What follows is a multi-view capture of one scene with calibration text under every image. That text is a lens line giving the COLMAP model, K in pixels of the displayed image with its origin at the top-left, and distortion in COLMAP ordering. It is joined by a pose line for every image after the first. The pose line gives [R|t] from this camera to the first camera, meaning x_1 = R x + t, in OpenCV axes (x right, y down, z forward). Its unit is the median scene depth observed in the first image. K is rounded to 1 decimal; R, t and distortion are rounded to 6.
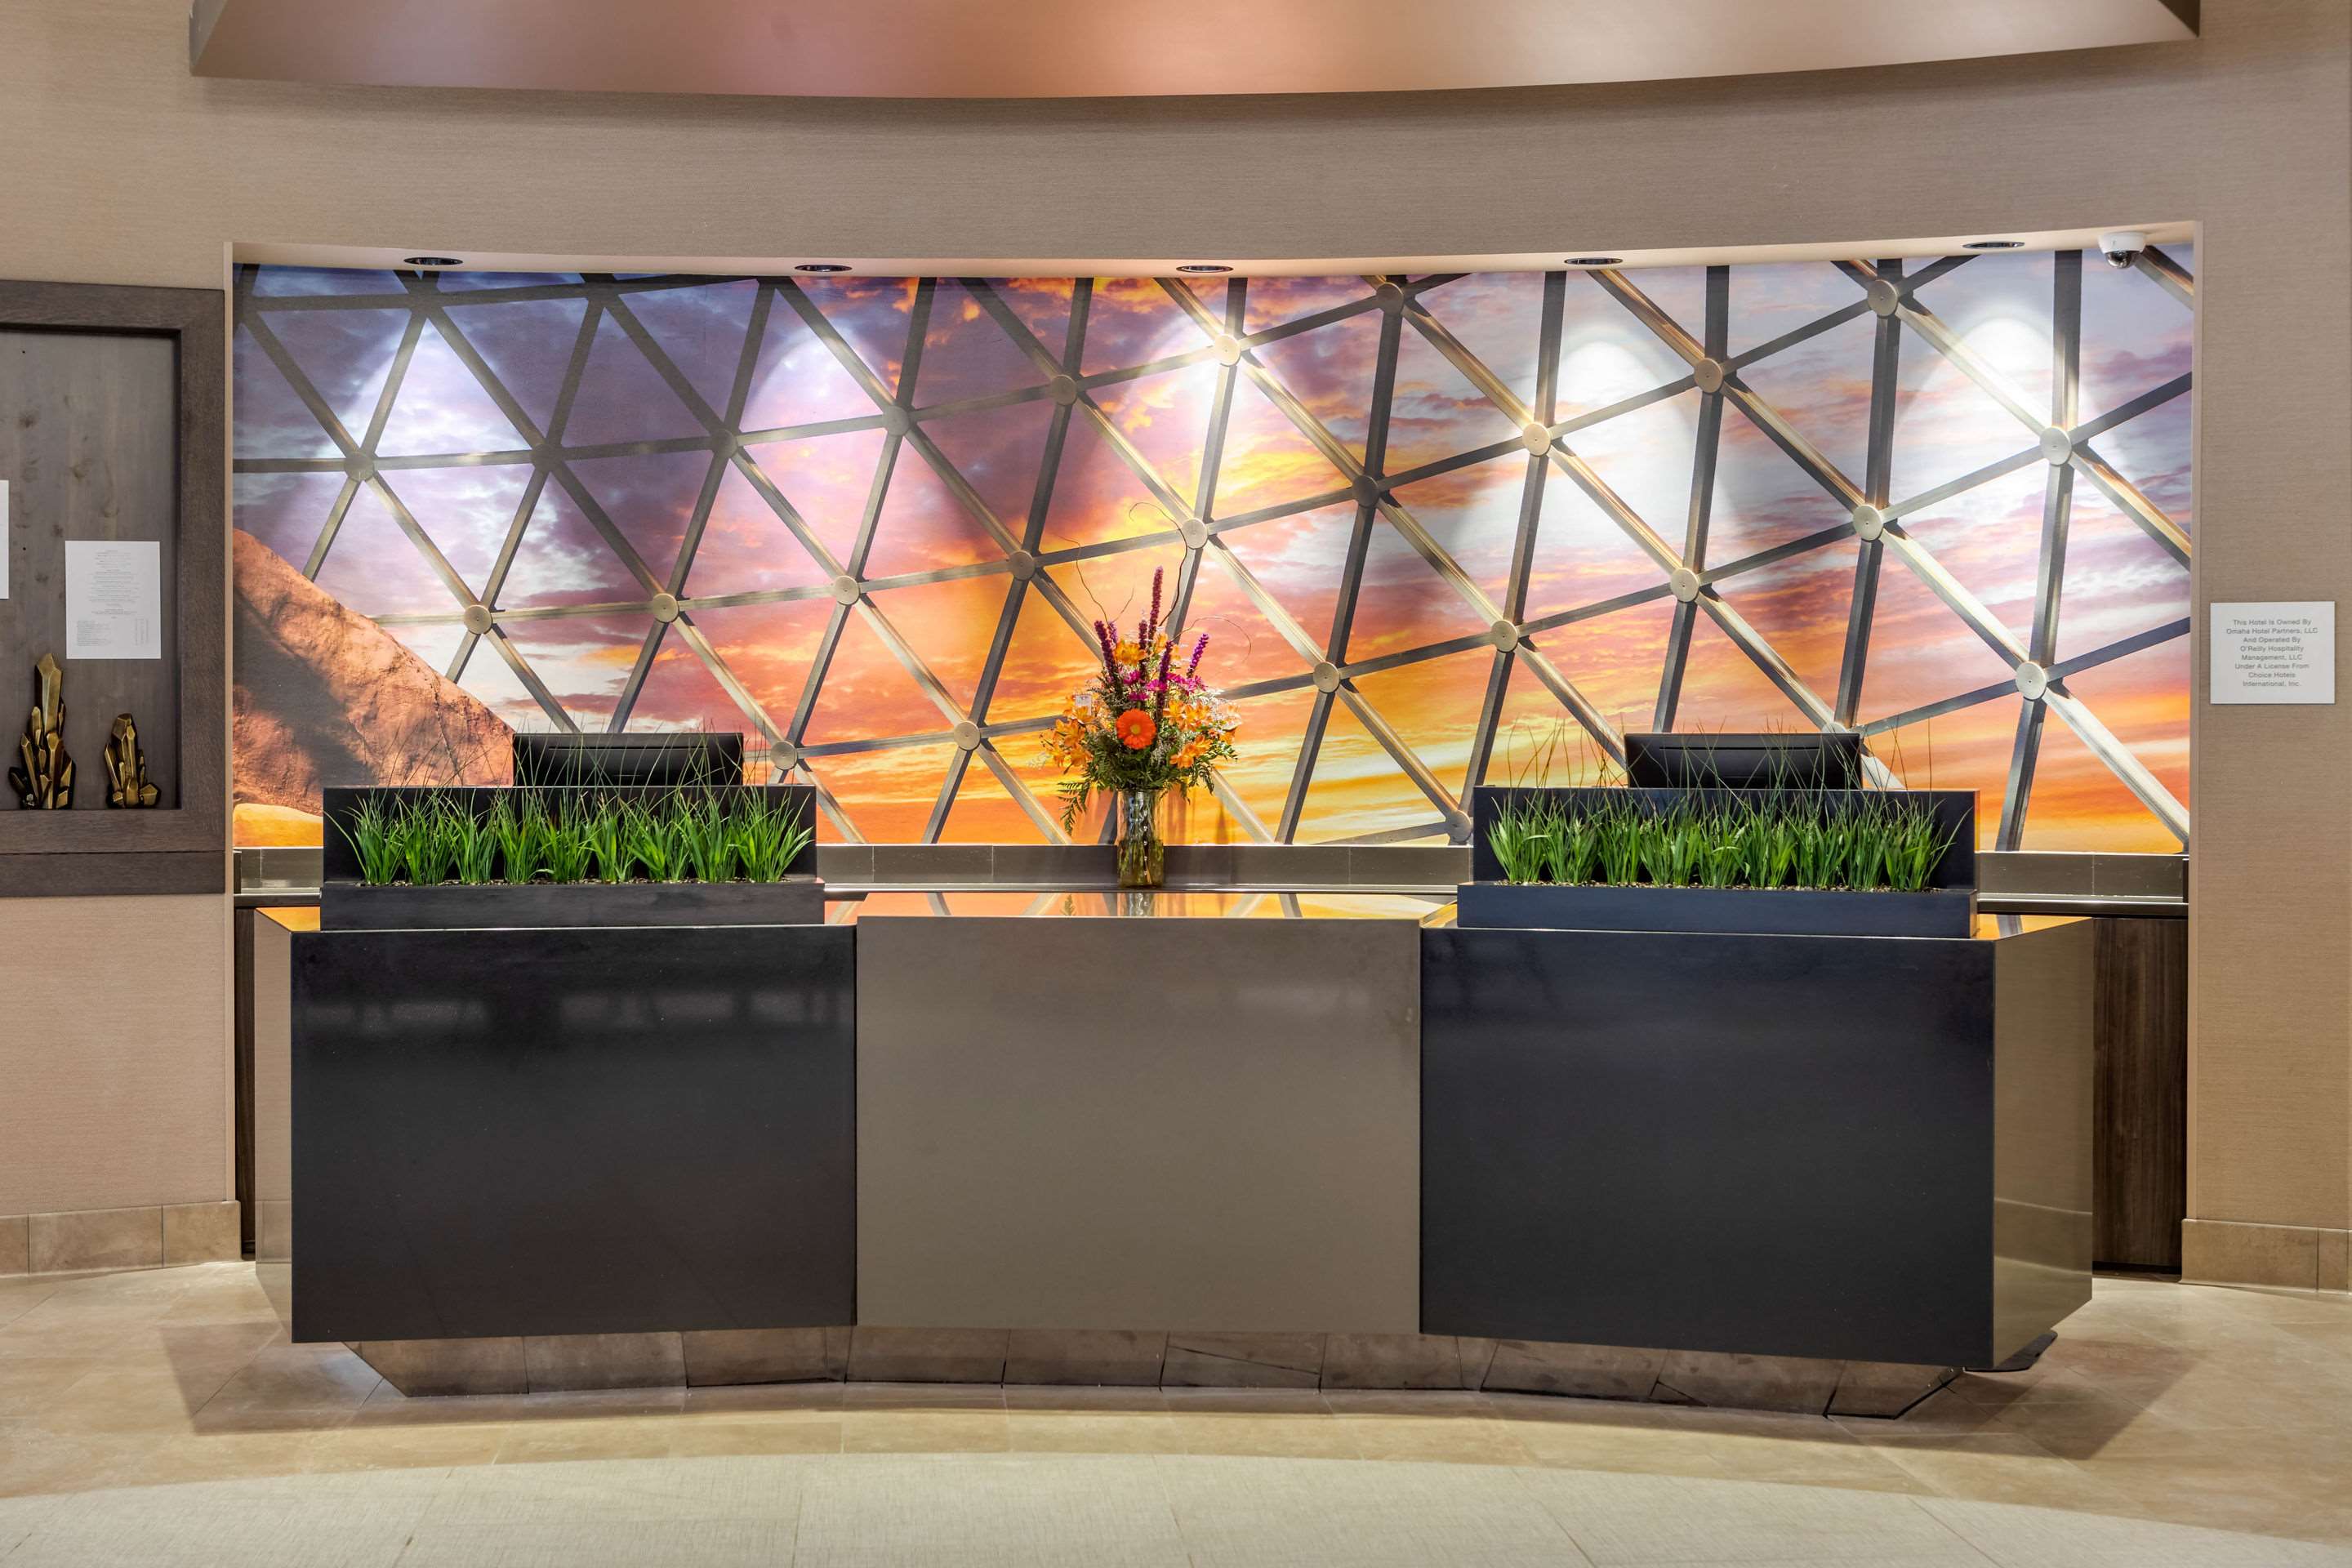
lens RADIAL K [[3214.7, 0, 1156.4], [0, 3214.7, 780.8], [0, 0, 1]] dist [-0.029206, 0.000000]
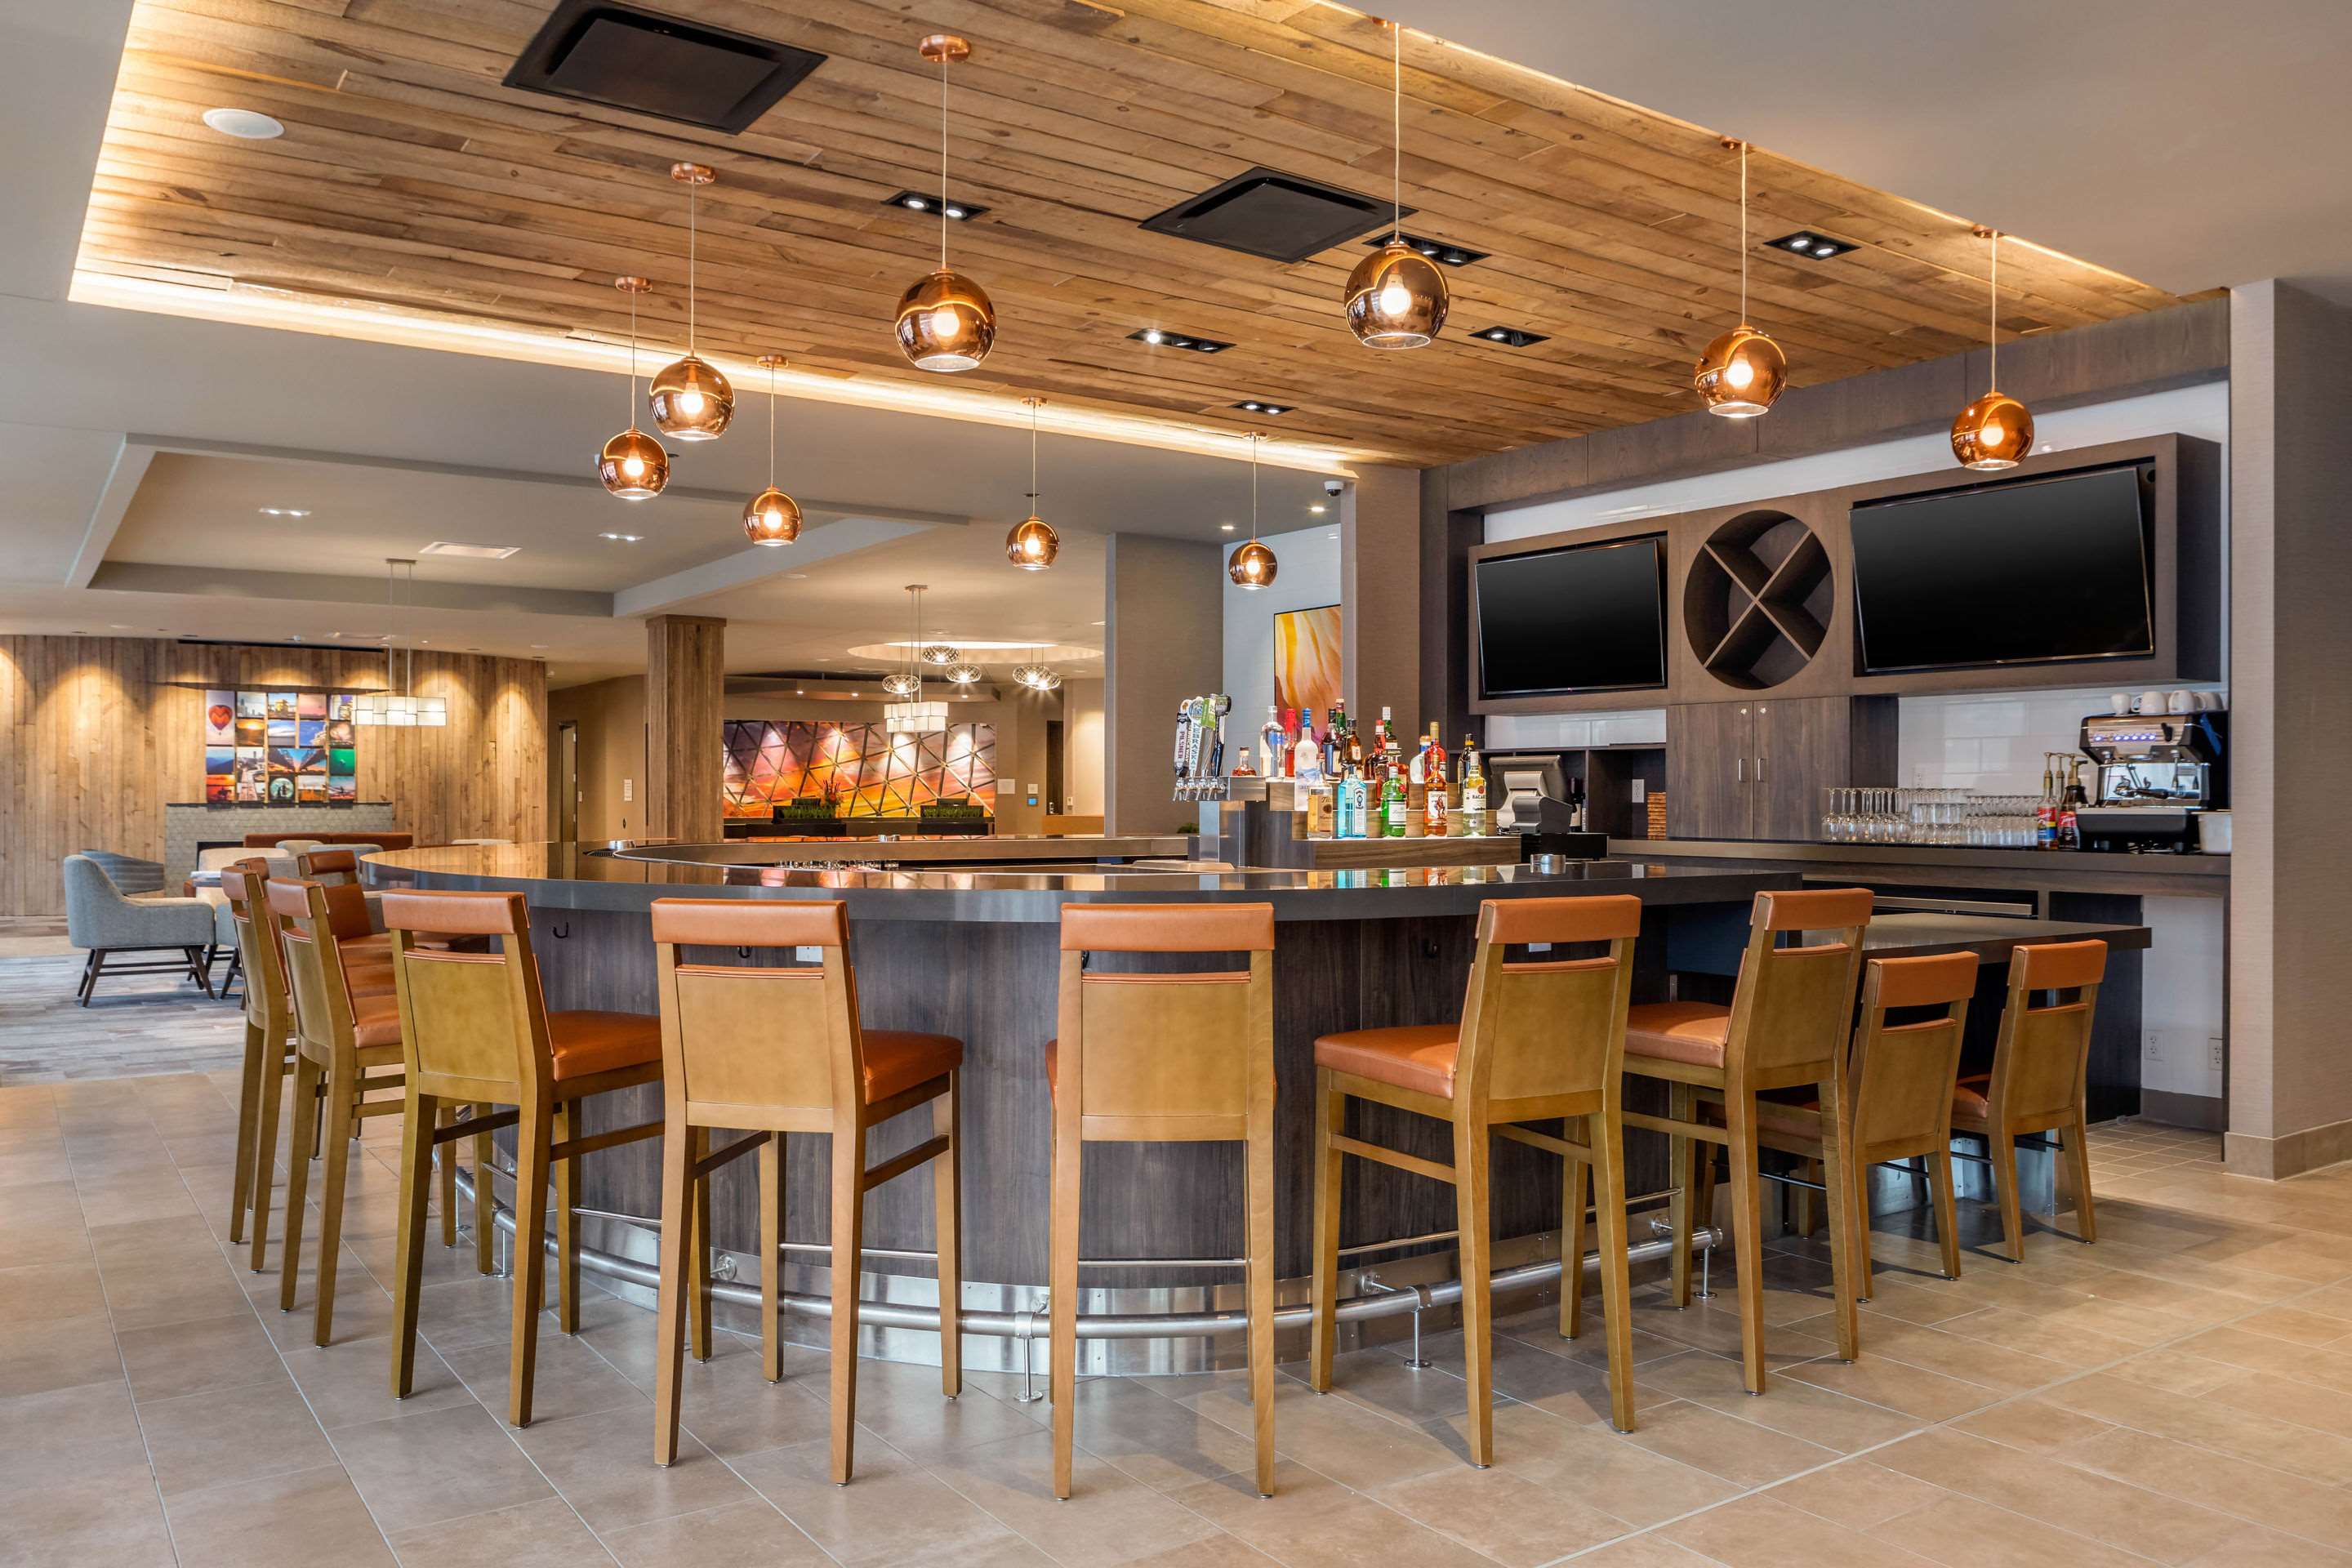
lens RADIAL K [[1857.3, 0, 1152.2], [0, 1857.3, 811.3], [0, 0, 1]] dist [-0.012143, 0.015845]
pose [[0.872504, -0.004132, 0.488590, -1.181328], [0.006684, 0.999972, -0.003478, 0.026202], [-0.488562, 0.006300, 0.872507, -2.346293]]
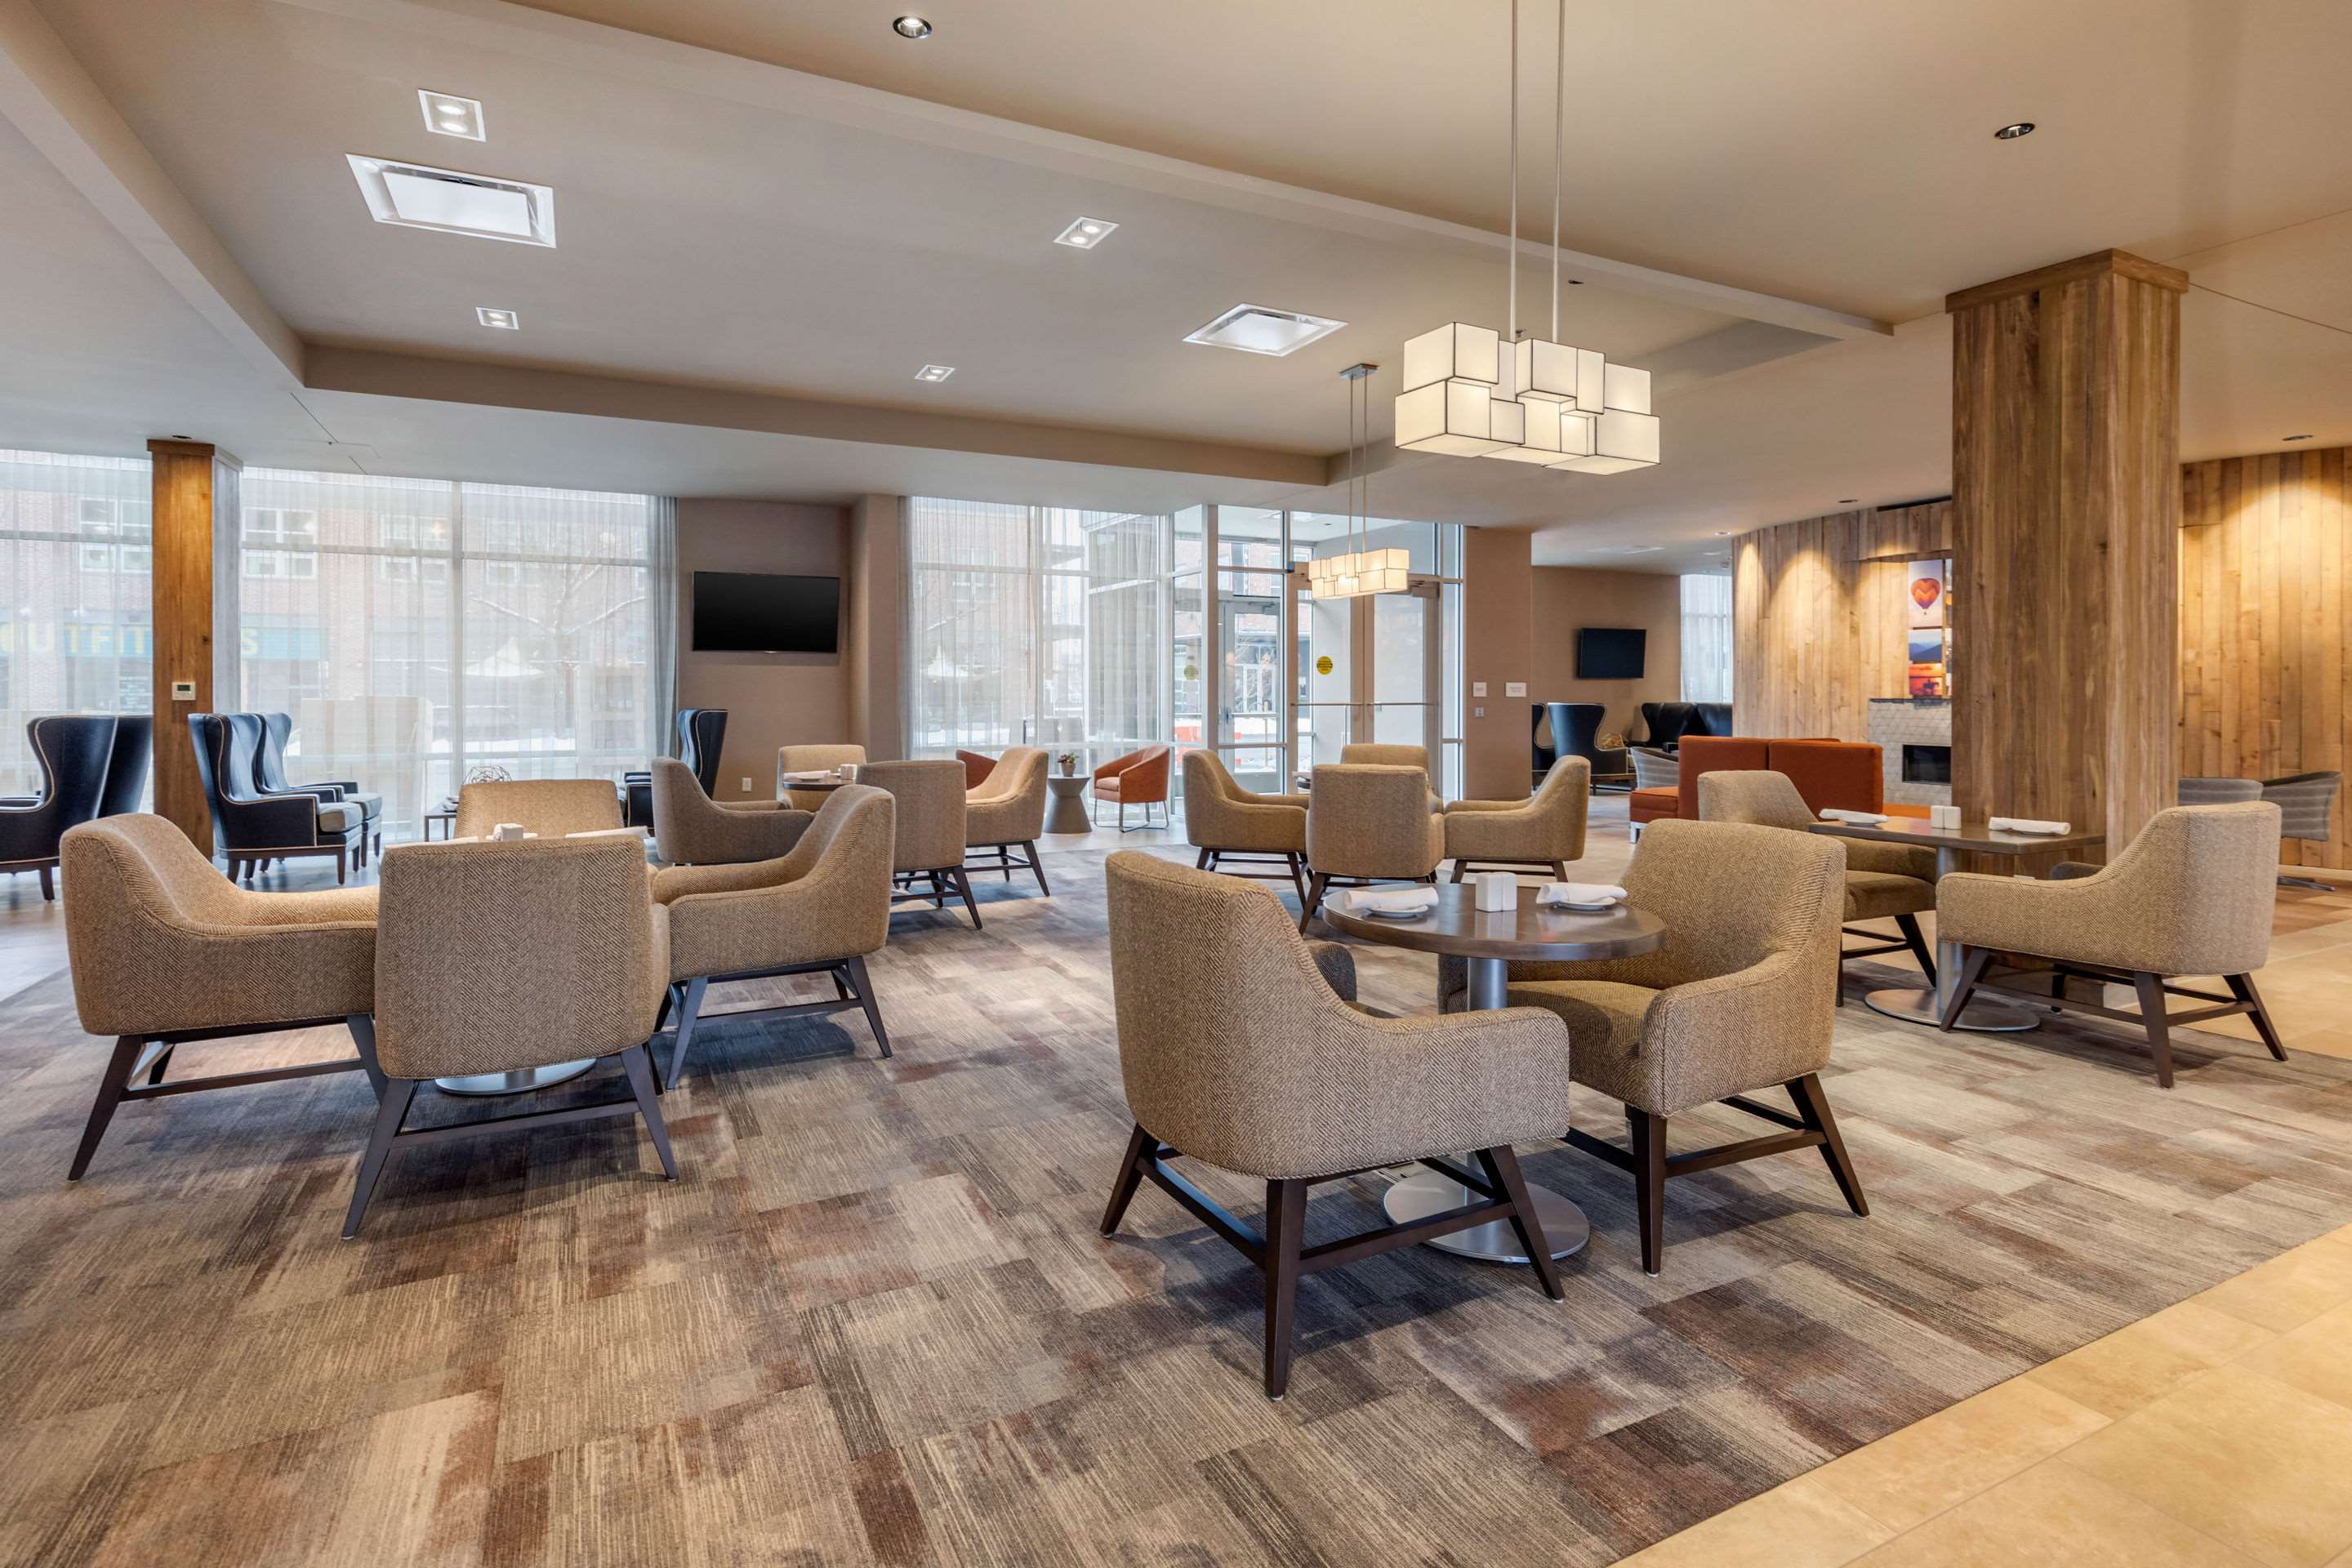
lens RADIAL K [[1144.5, 0, 1159.9], [0, 1144.5, 688.0], [0, 0, 1]] dist [0.005870, 0.000922]
pose [[0.374154, -0.003684, -0.927359, -0.166649], [-0.011921, 0.999890, -0.008782, 0.006919], [0.927290, 0.014340, 0.374069, -0.749708]]
